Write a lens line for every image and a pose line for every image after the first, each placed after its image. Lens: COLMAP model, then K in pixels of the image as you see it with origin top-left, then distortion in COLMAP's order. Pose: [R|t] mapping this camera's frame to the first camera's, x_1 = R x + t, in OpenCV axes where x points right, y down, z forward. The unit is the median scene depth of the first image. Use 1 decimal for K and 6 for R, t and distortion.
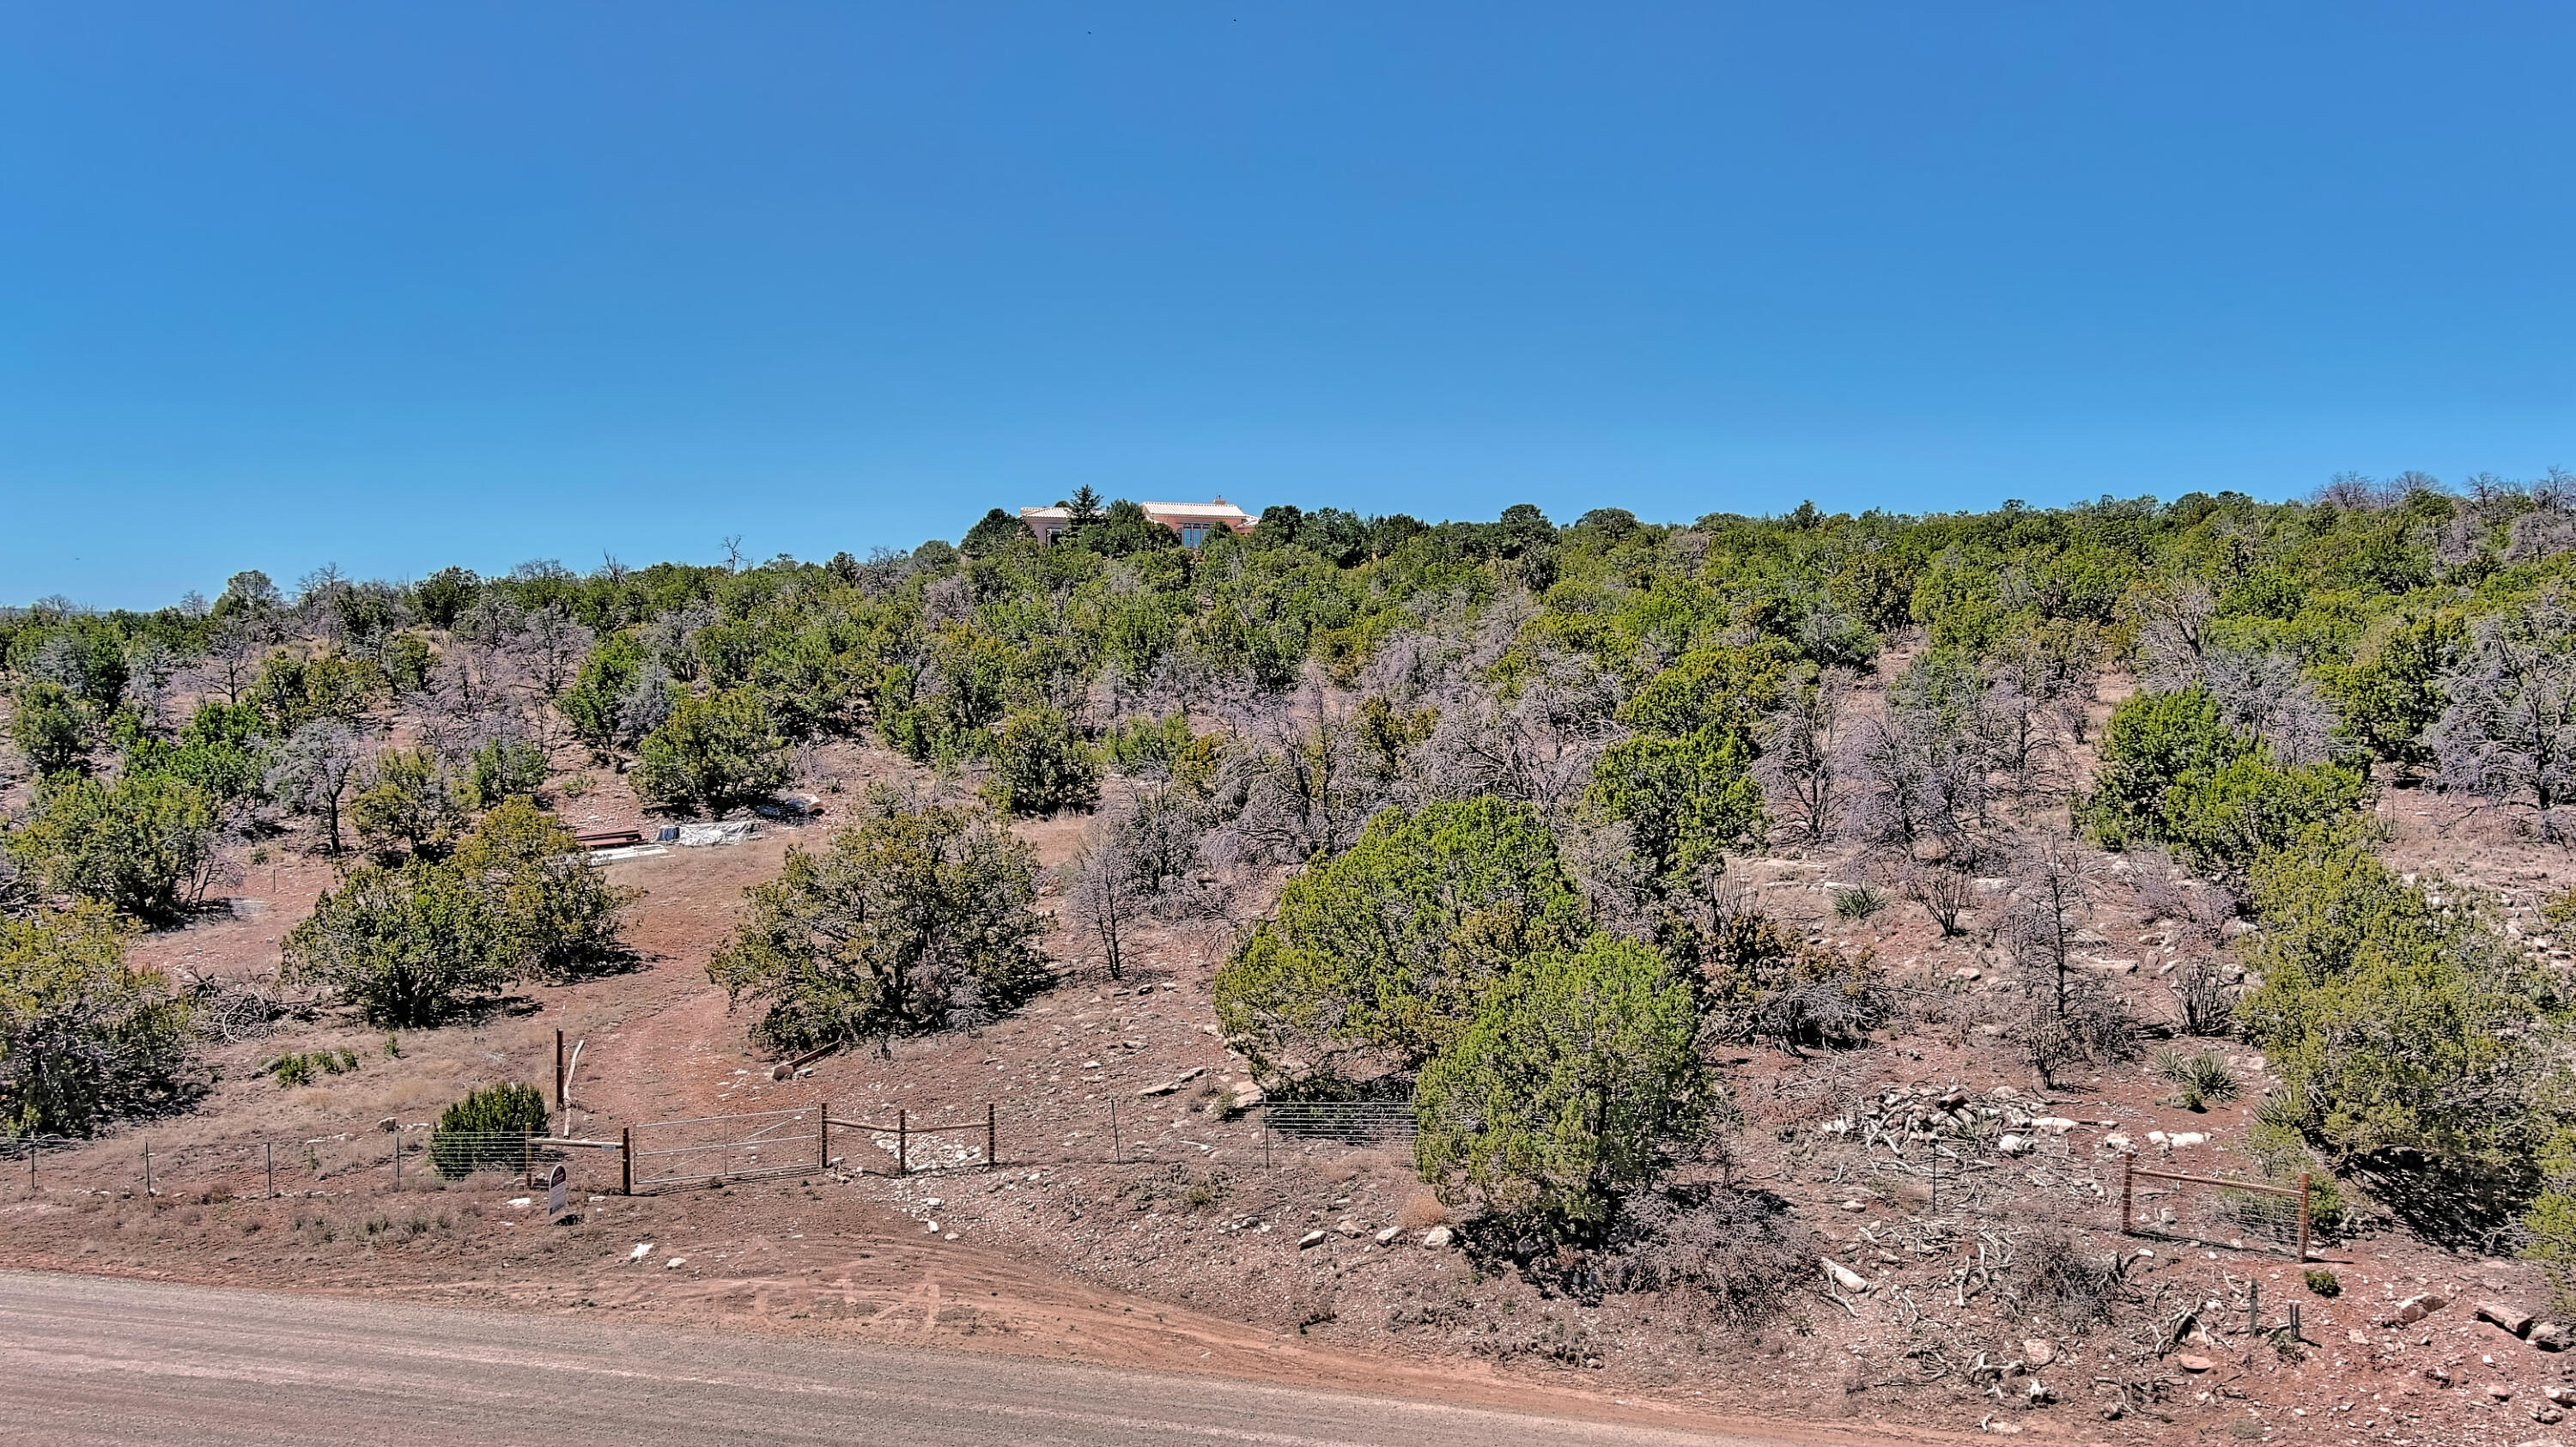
lens RADIAL K [[2032.0, 0, 1253.8], [0, 2032.0, 730.5], [0, 0, 1]] dist [0.042146, -0.053191]
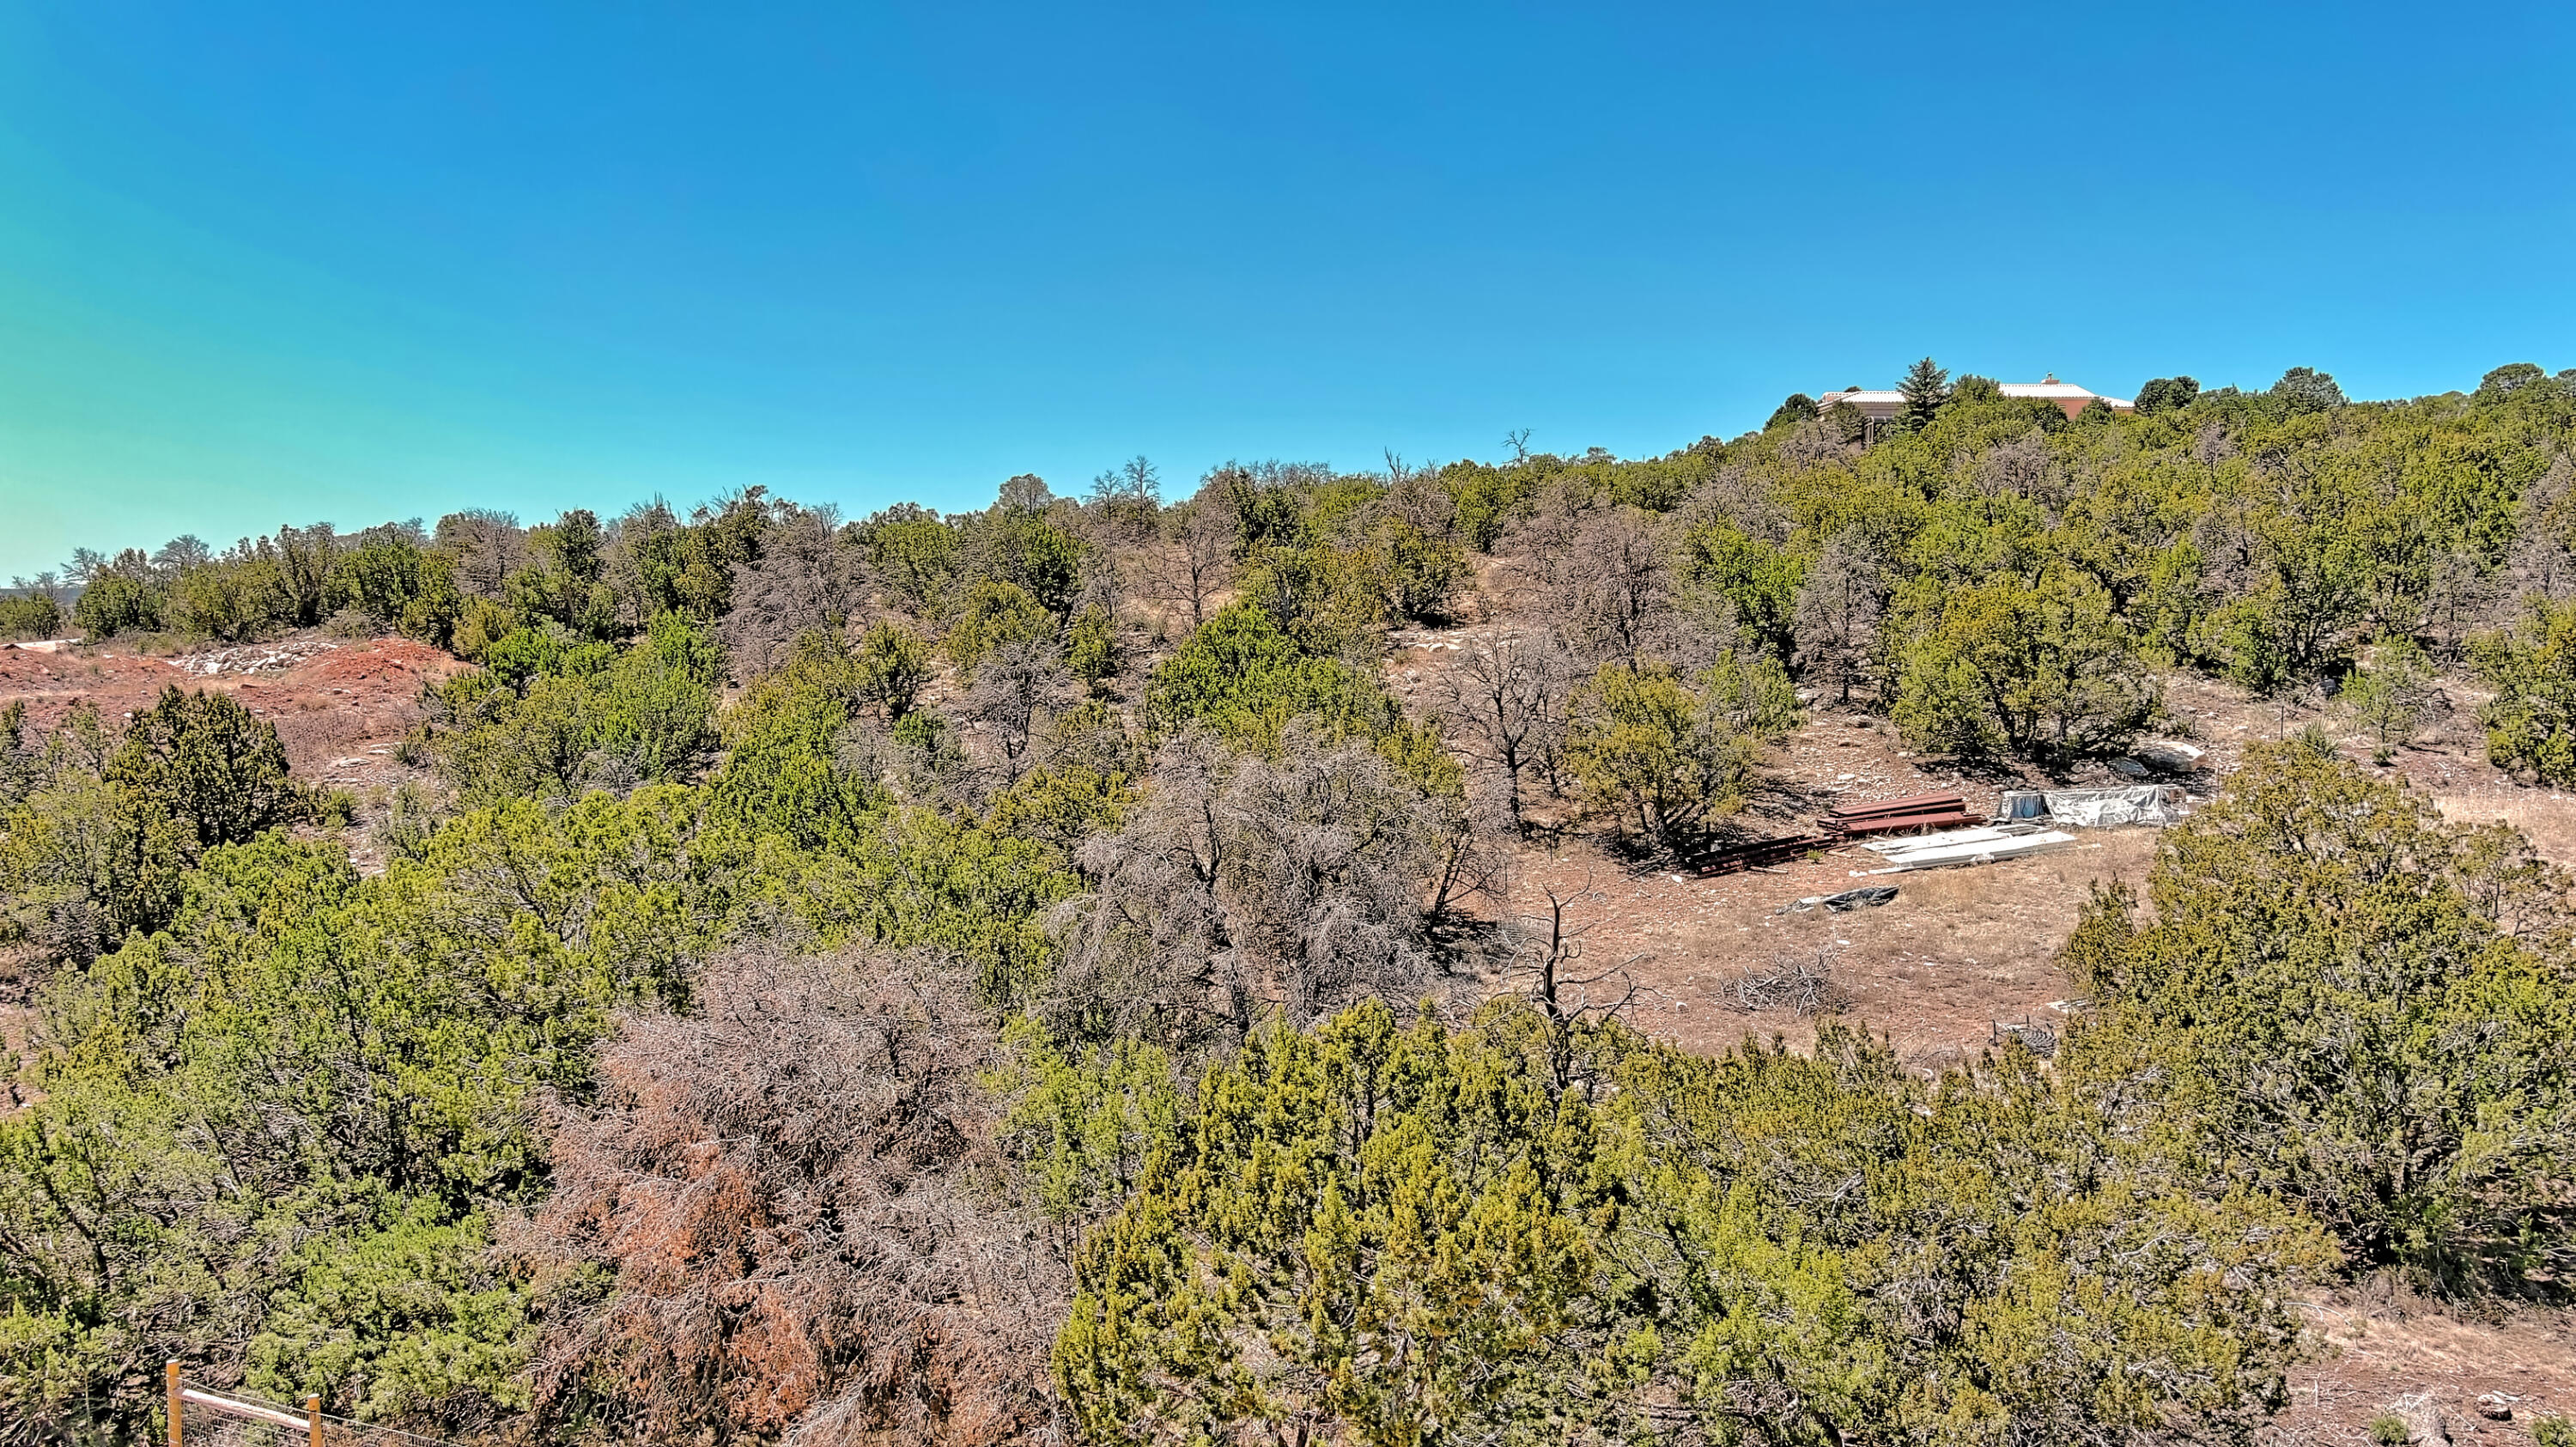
lens RADIAL K [[2032.0, 0, 1253.8], [0, 2032.0, 730.5], [0, 0, 1]] dist [0.042146, -0.053191]
pose [[0.975183, 0.001989, -0.221394, -0.607010], [0.003279, 0.999720, 0.023425, 0.021389], [0.221378, -0.023569, 0.974903, 0.584335]]
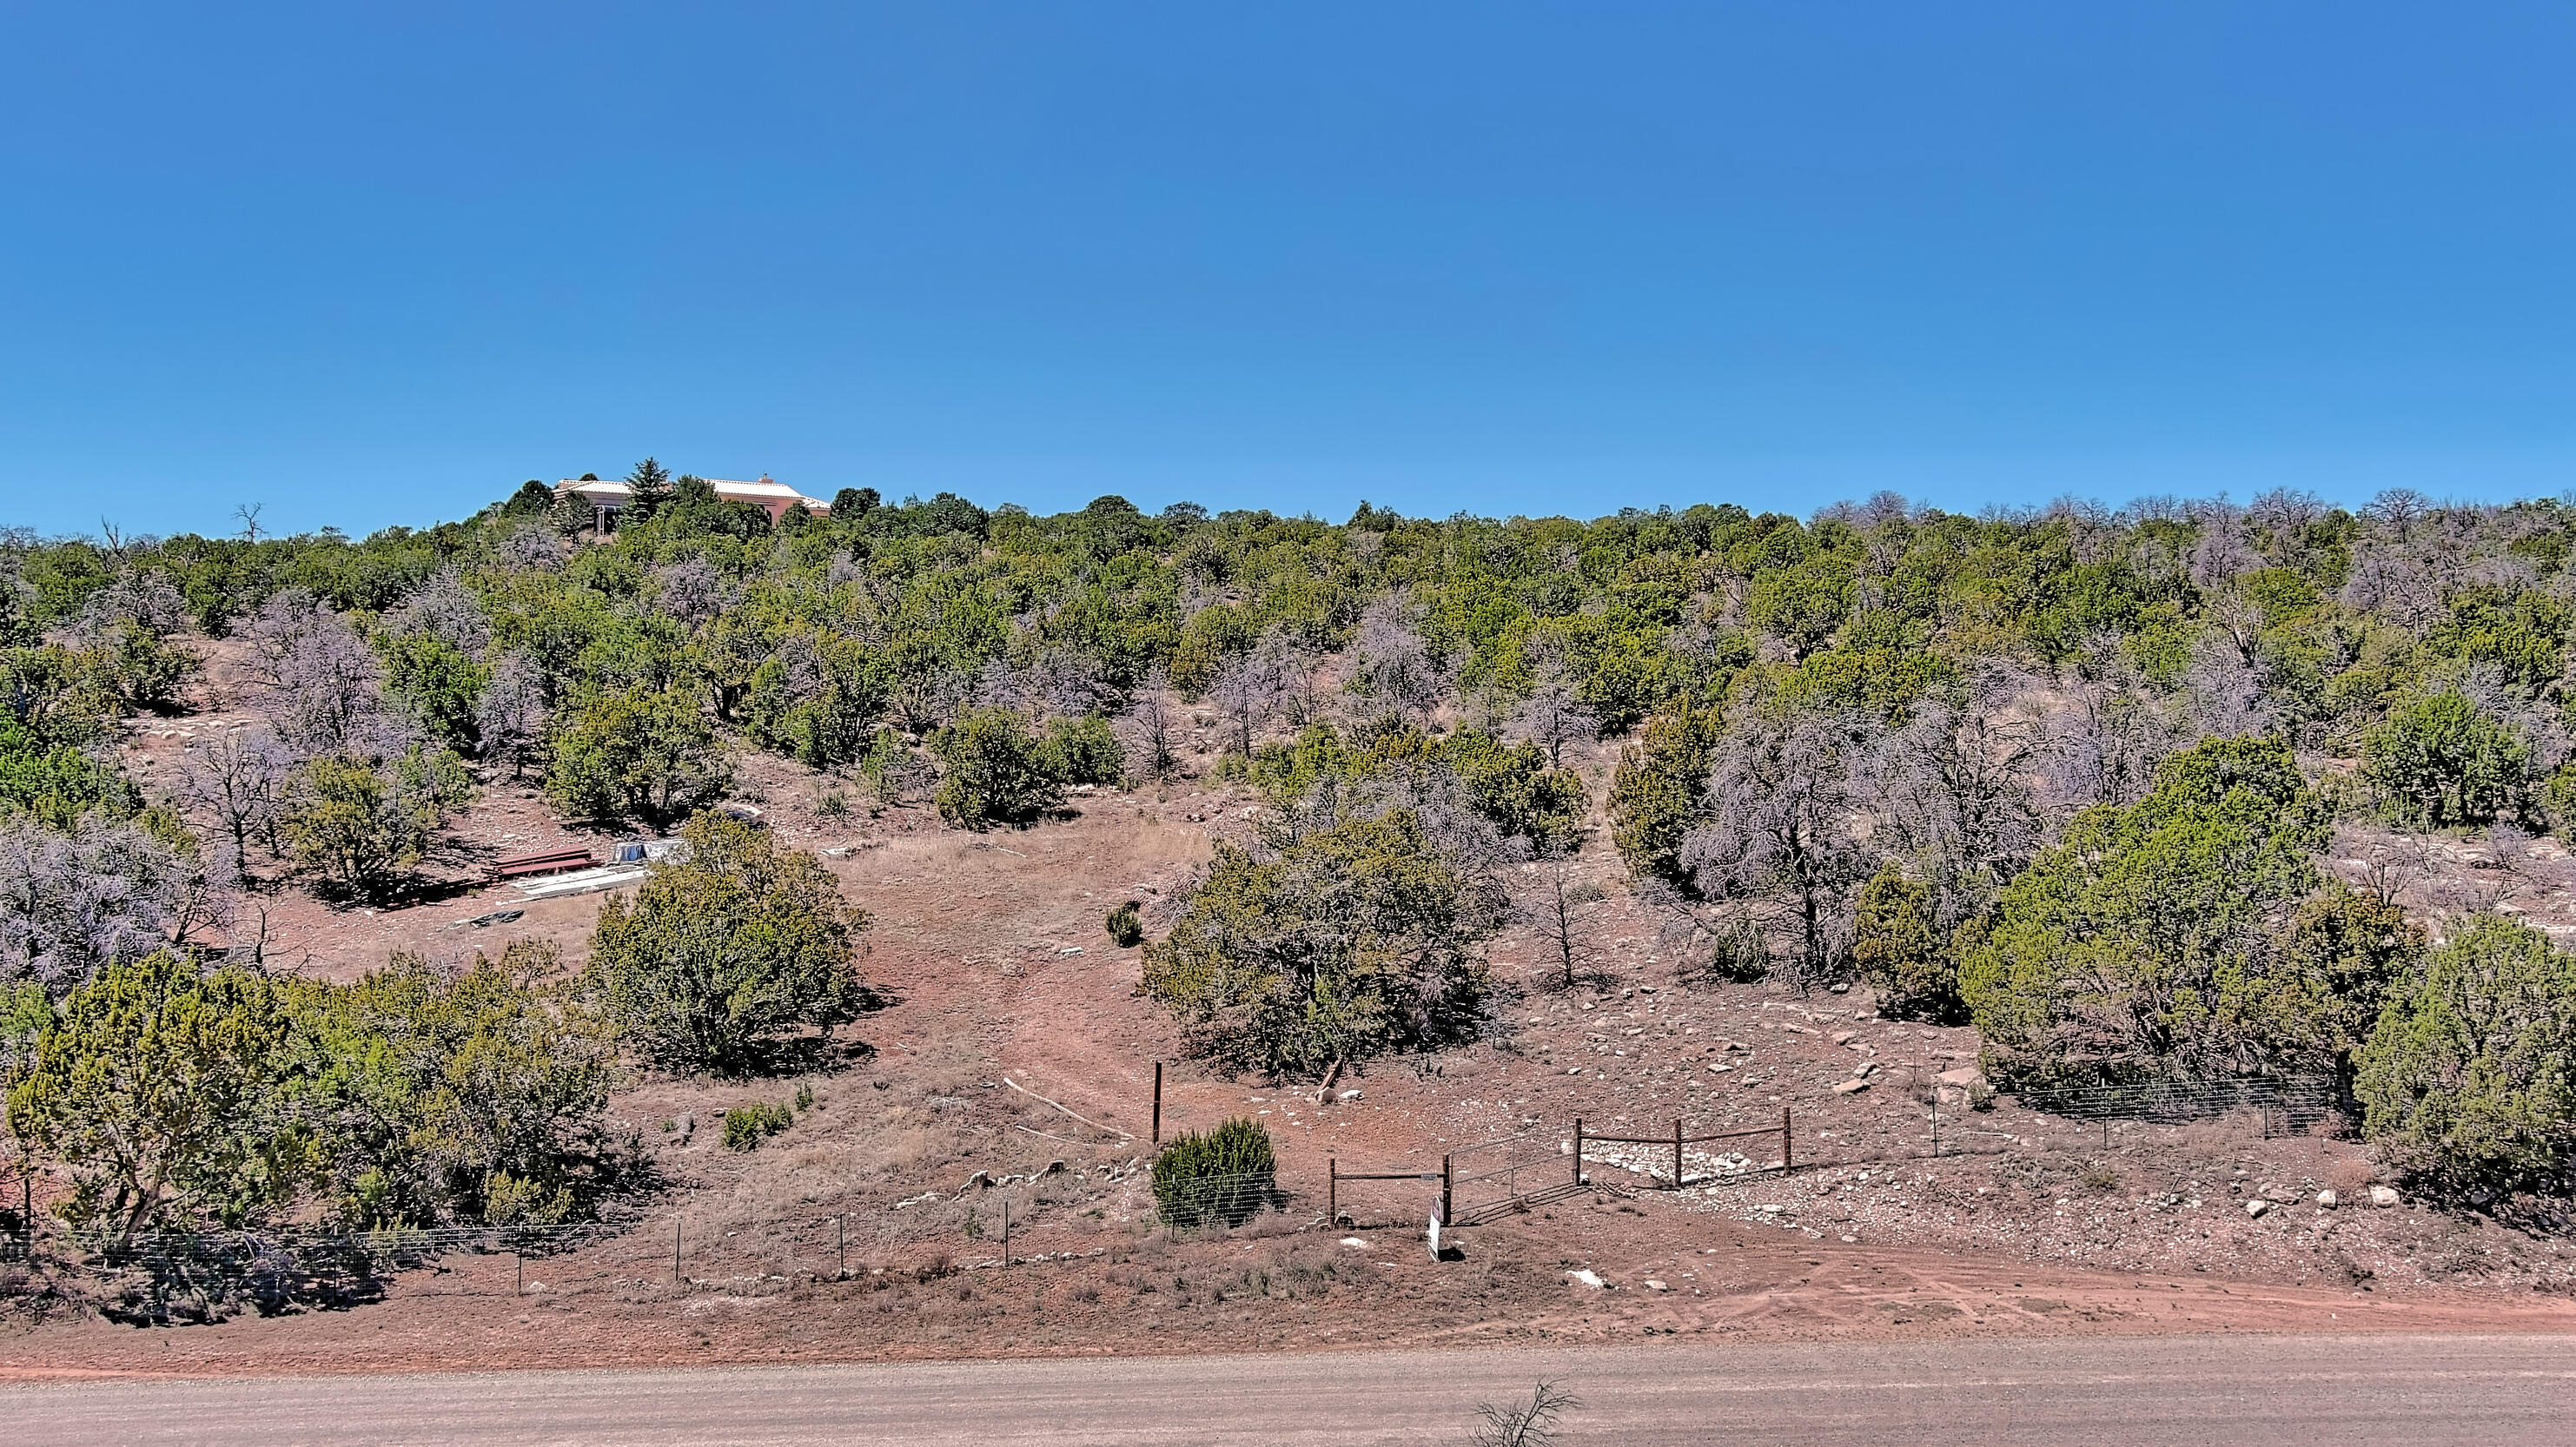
lens RADIAL K [[2153.5, 0, 1252.0], [0, 2153.5, 683.4], [0, 0, 1]] dist [0.053142, -0.073496]
pose [[0.943390, 0.002677, 0.331676, -0.554508], [0.004357, 0.999781, -0.020462, -0.002795], [-0.331658, 0.020749, 0.943172, 0.062837]]
